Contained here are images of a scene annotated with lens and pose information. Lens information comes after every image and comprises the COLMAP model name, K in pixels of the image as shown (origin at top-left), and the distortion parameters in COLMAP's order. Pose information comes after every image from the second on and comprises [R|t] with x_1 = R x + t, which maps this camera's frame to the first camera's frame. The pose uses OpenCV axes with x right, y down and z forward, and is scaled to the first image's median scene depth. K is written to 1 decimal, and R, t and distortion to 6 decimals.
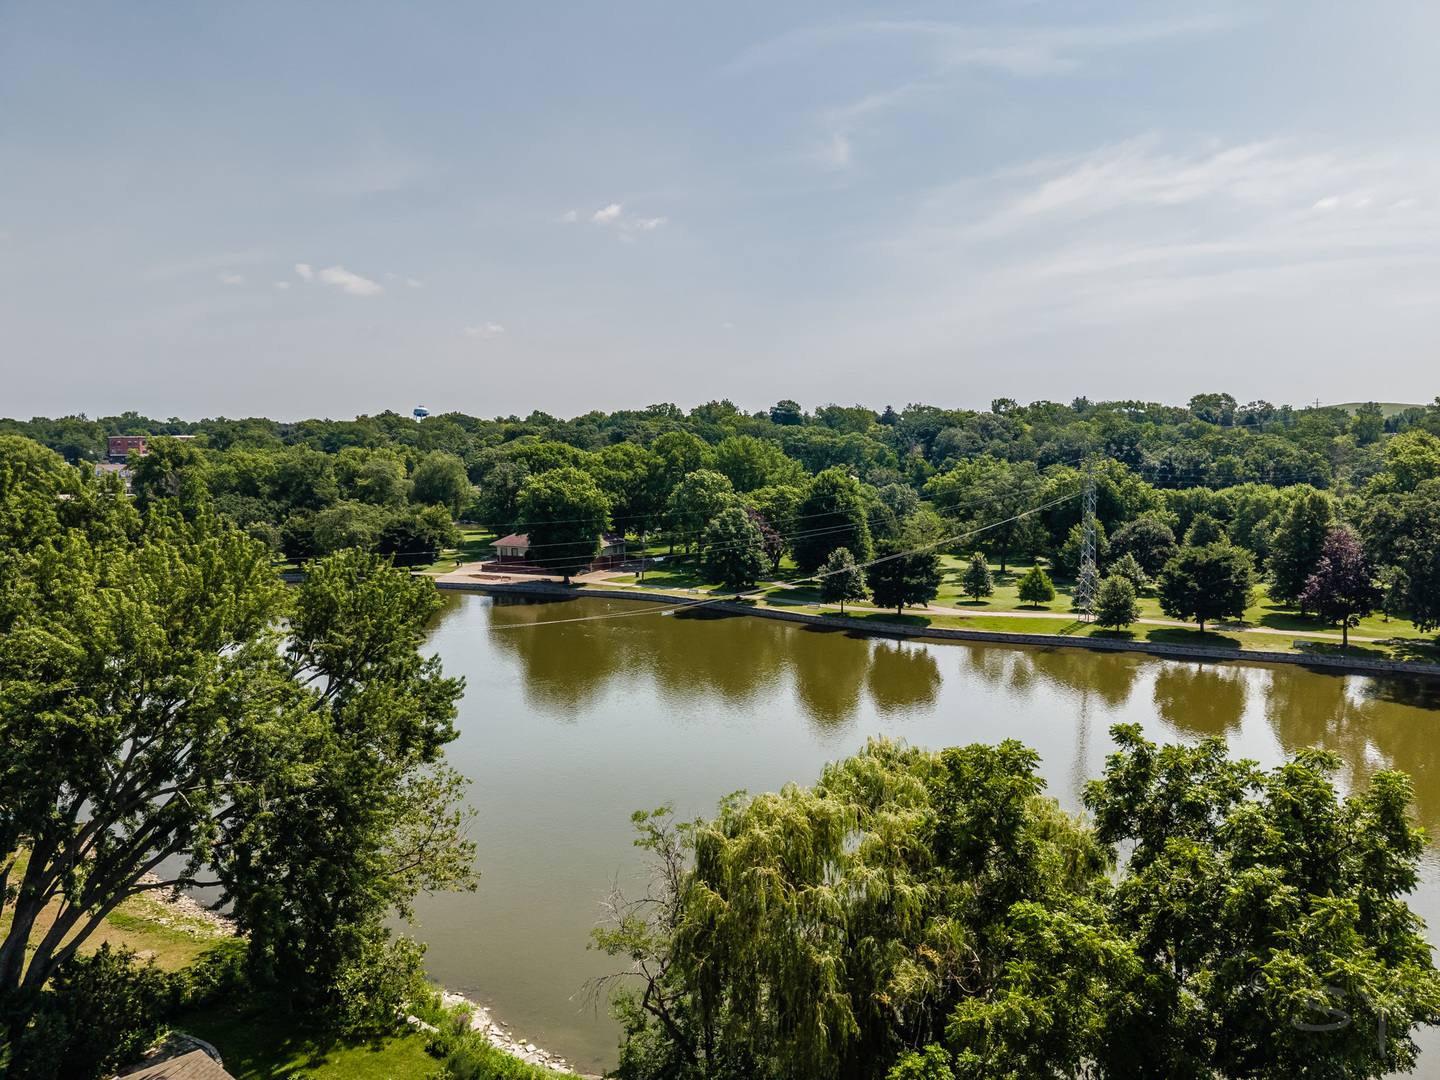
lens RADIAL K [[1001.8, 0, 720.0], [0, 1001.8, 540.0], [0, 0, 1]] dist [0.206852, -0.308965]
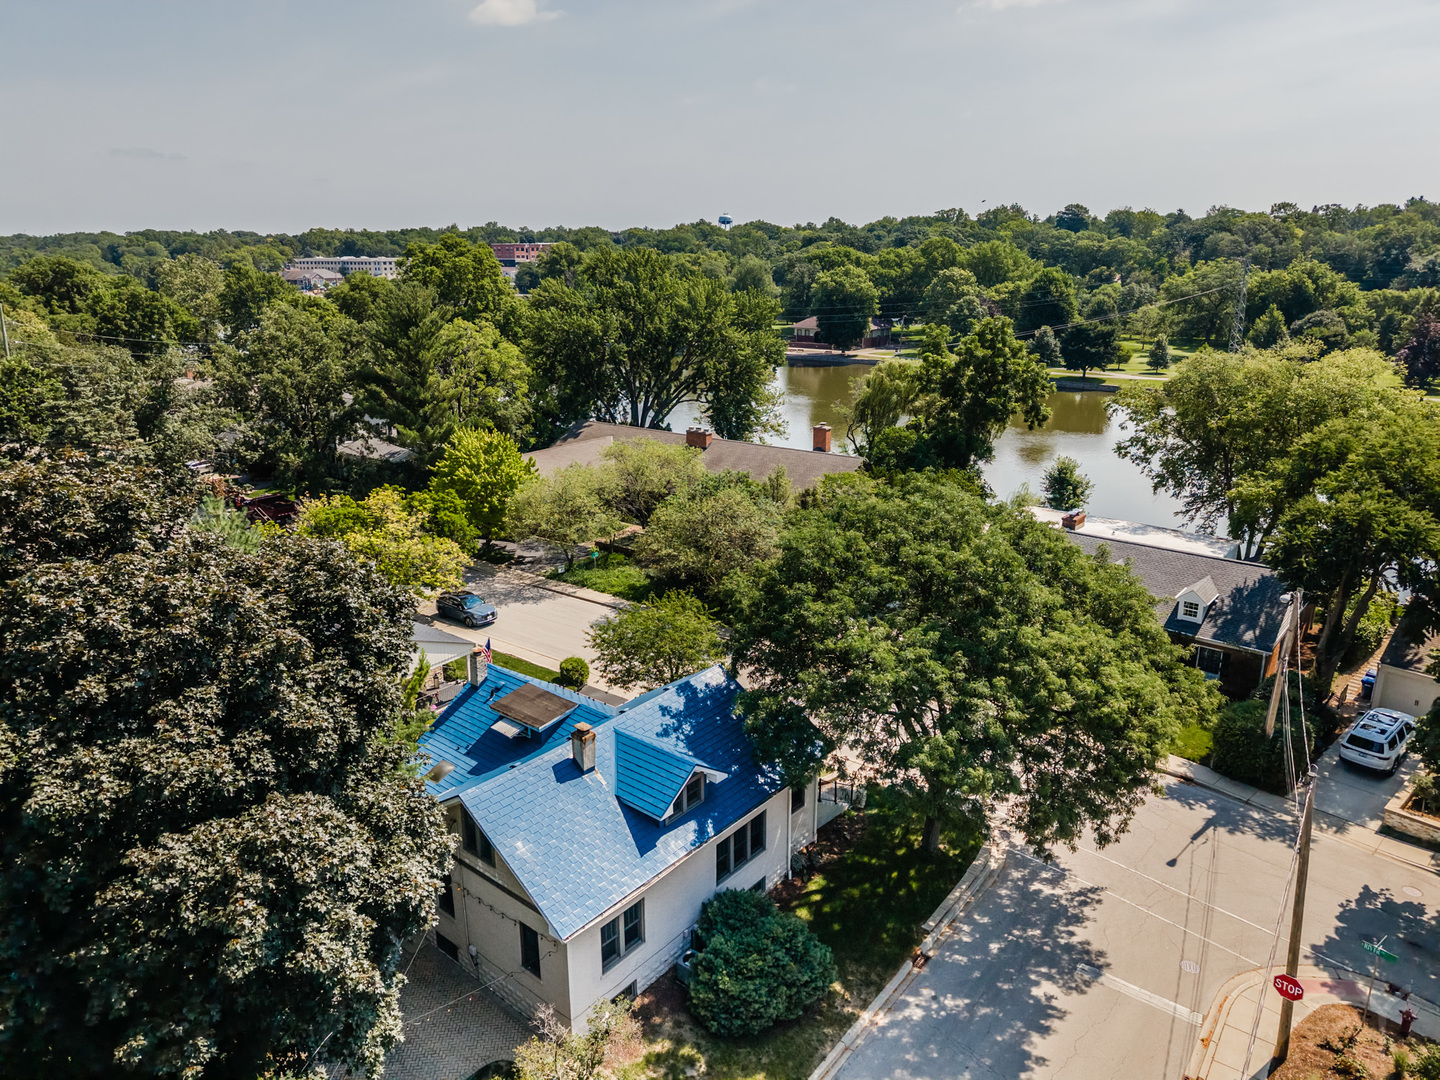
lens RADIAL K [[982.4, 0, 720.0], [0, 982.4, 540.0], [0, 0, 1]] dist [0.059914, -0.059608]
pose [[0.959253, 0.082908, -0.270112, 0.053484], [-0.030483, 0.980769, 0.192779, 0.029491], [0.280901, -0.176690, 0.943332, -0.270925]]
